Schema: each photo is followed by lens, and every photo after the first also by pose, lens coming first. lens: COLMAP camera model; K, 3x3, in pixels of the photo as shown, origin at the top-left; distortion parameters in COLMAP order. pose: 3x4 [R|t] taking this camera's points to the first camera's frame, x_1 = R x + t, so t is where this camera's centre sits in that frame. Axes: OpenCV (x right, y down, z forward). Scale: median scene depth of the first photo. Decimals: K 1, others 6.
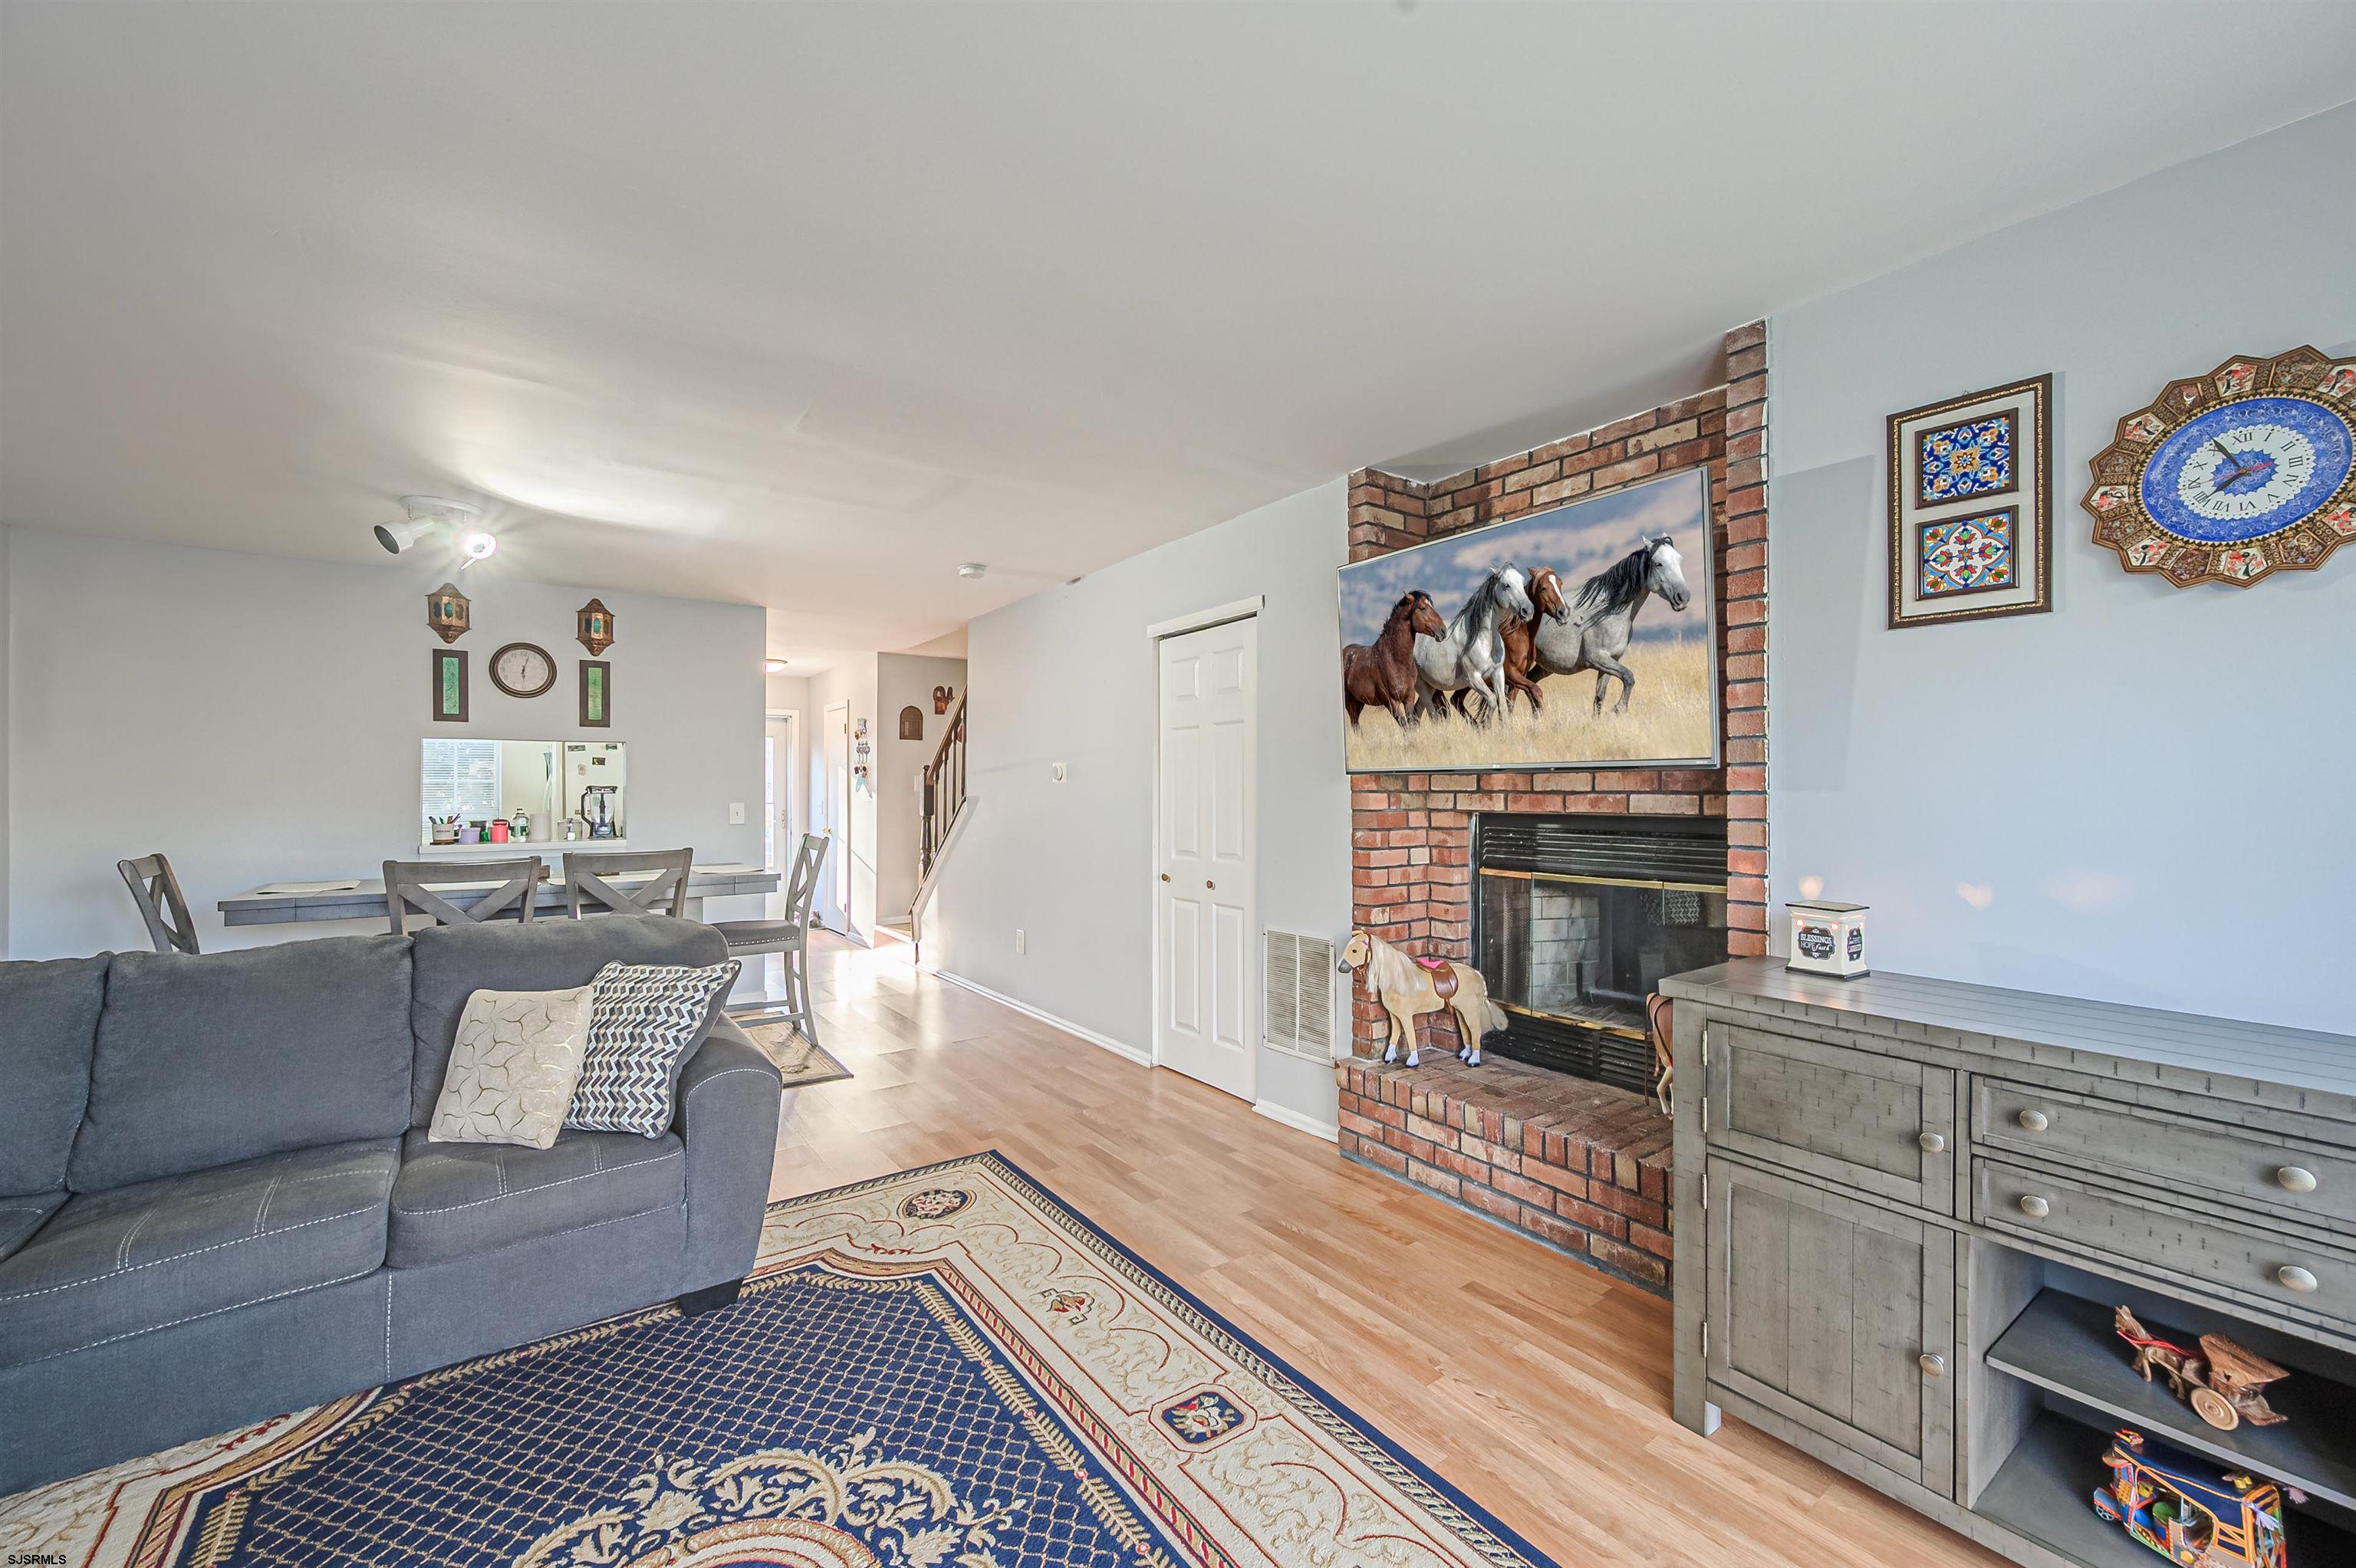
lens RADIAL K [[936.2, 0, 1178.0], [0, 936.2, 784.0], [0, 0, 1]] dist [-0.001552, 0.001174]
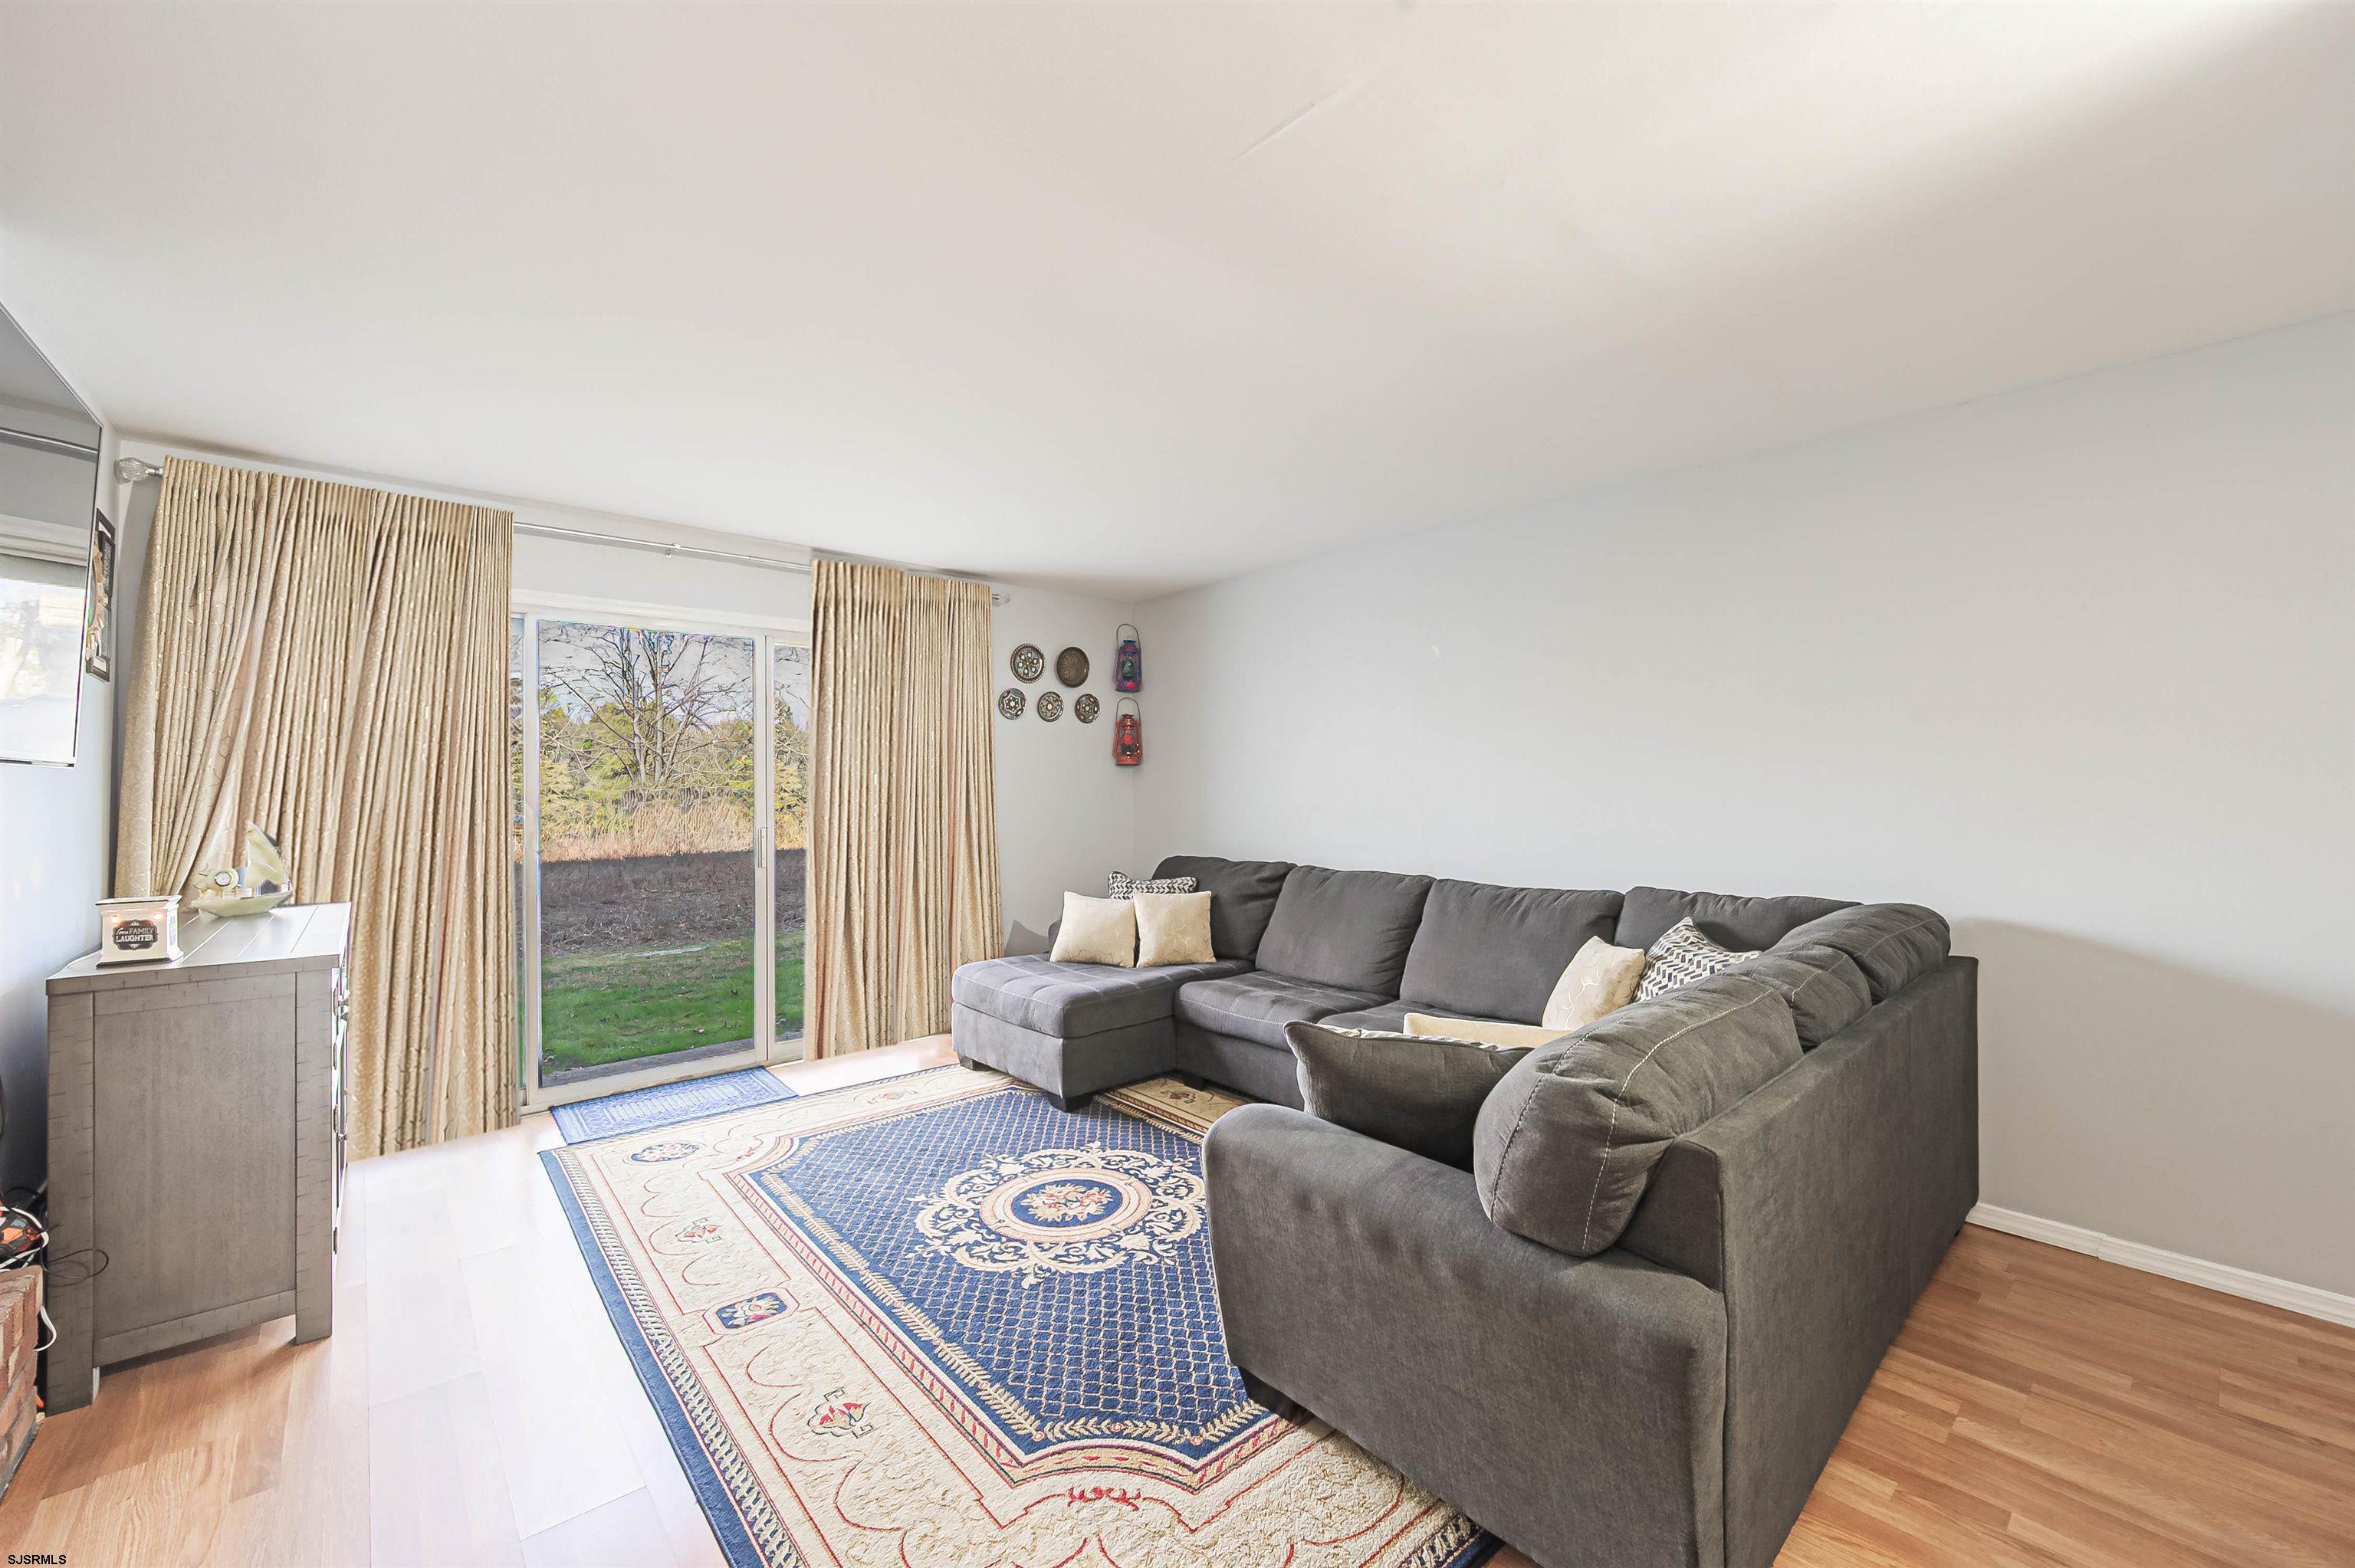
lens RADIAL K [[935.7, 0, 1177.5], [0, 935.7, 784.0], [0, 0, 1]] dist [-0.001552, 0.001174]
pose [[-0.995807, 0.004760, -0.091357, -0.397862], [0.005352, 0.999966, -0.006233, 0.010600], [0.091325, -0.006696, -0.995799, 2.175366]]
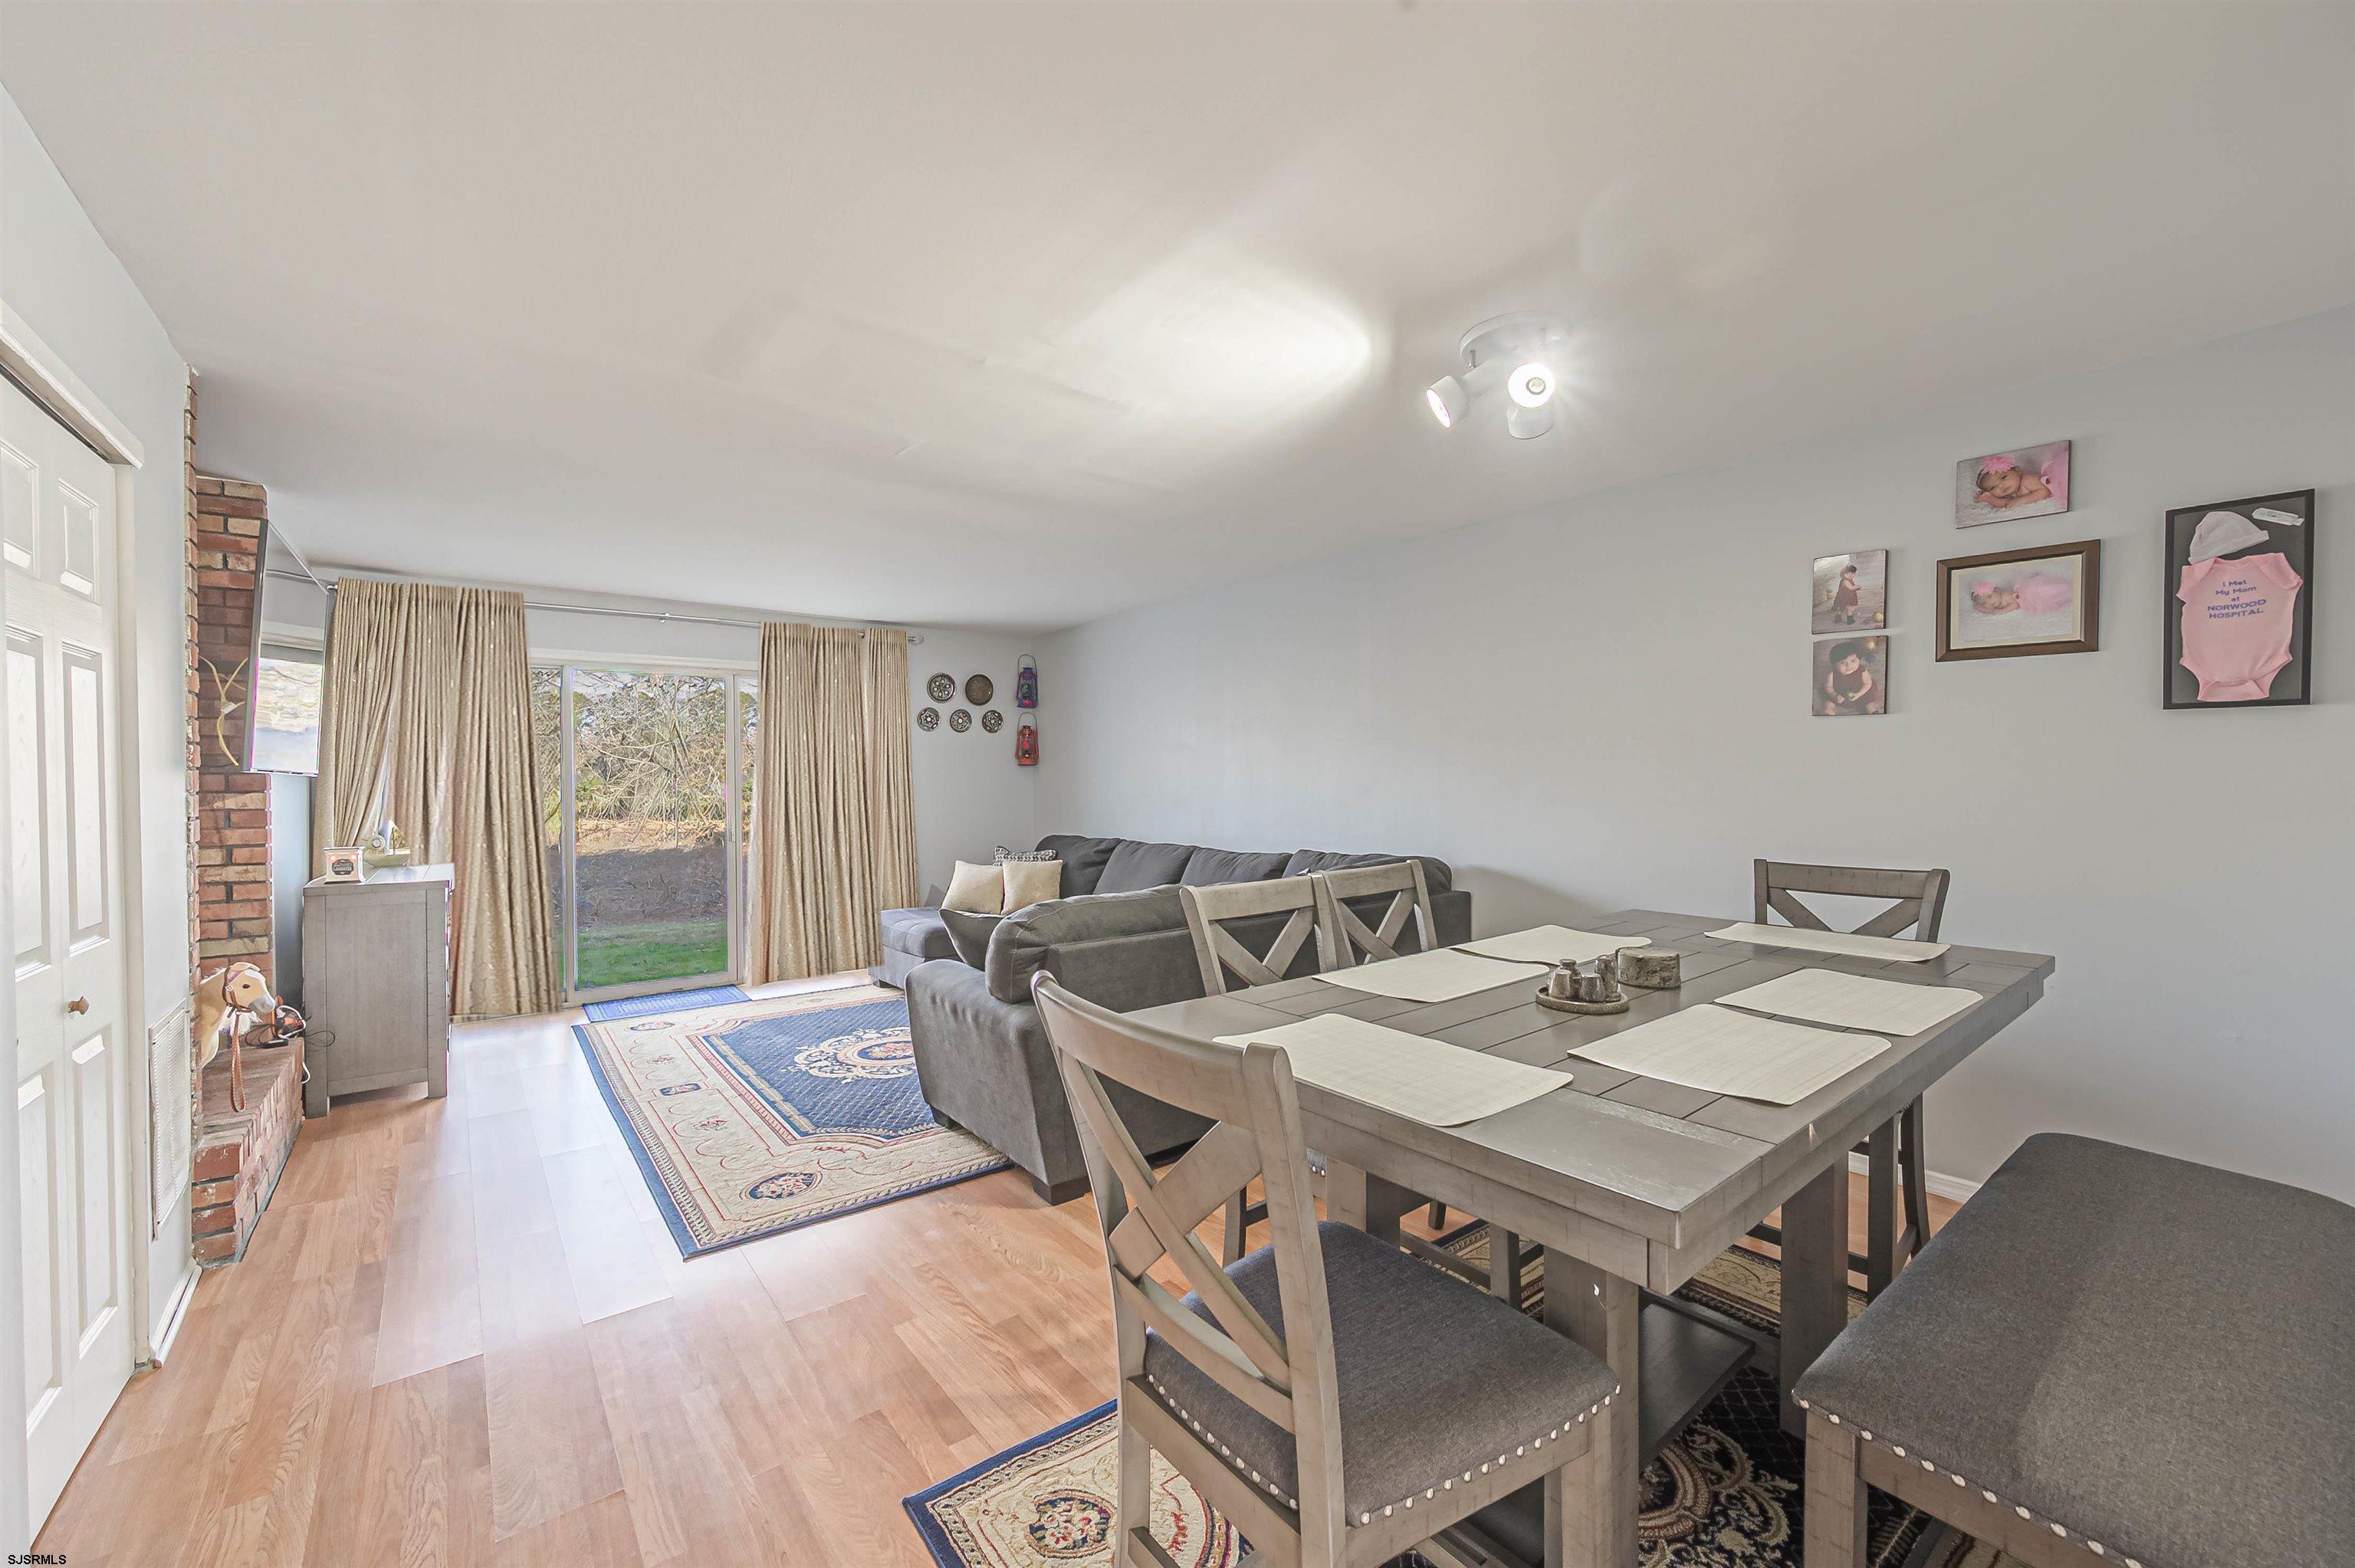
lens RADIAL K [[935.7, 0, 1177.5], [0, 935.7, 784.0], [0, 0, 1]] dist [-0.001552, 0.001174]
pose [[-0.999307, 0.010112, -0.035810, -0.966236], [0.010124, 0.999949, -0.000160, 0.014824], [0.035807, -0.000523, -0.999359, 2.993628]]
